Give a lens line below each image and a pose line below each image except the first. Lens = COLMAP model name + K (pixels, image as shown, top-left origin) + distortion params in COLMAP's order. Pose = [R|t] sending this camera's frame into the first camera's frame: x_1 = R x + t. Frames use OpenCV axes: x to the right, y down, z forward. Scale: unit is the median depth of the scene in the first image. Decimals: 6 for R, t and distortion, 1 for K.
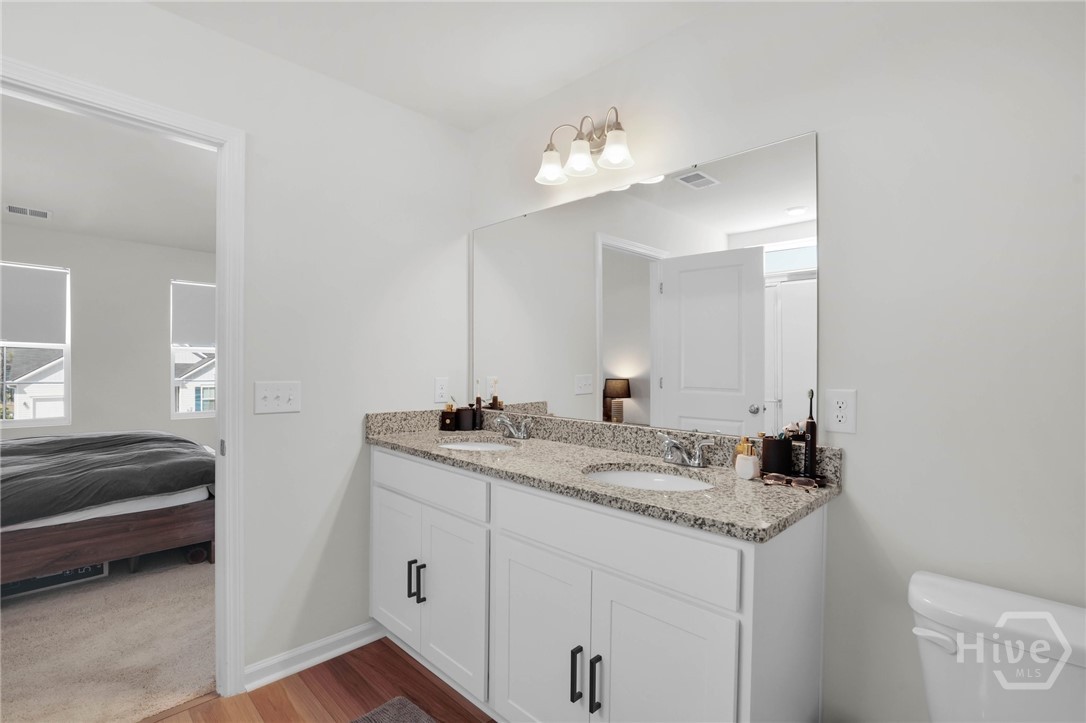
lens RADIAL K [[493.7, 0, 543.9], [0, 493.7, 351.5], [0, 0, 1]] dist [-0.040671, 0.000094]
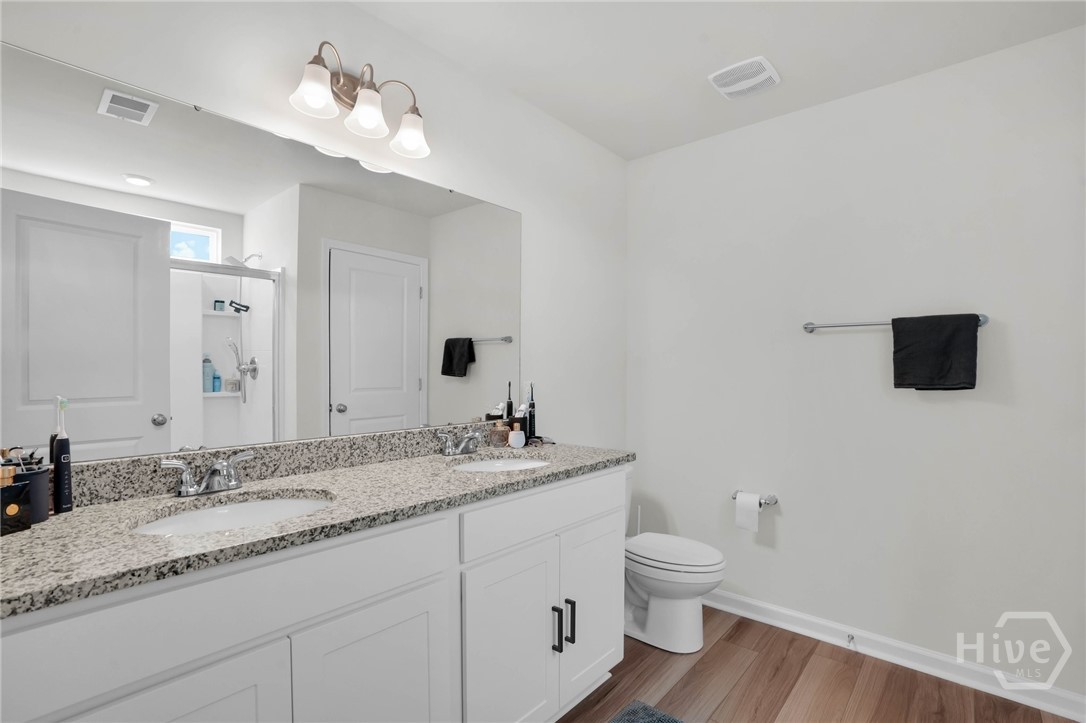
lens RADIAL K [[493.3, 0, 543.5], [0, 493.3, 367.2], [0, 0, 1]] dist [-0.037010, 0.000313]
pose [[-0.044457, -0.004536, 0.999001, -0.783479], [-0.029135, 0.999570, 0.003242, 0.017495], [-0.998586, -0.028962, -0.044570, 0.775799]]
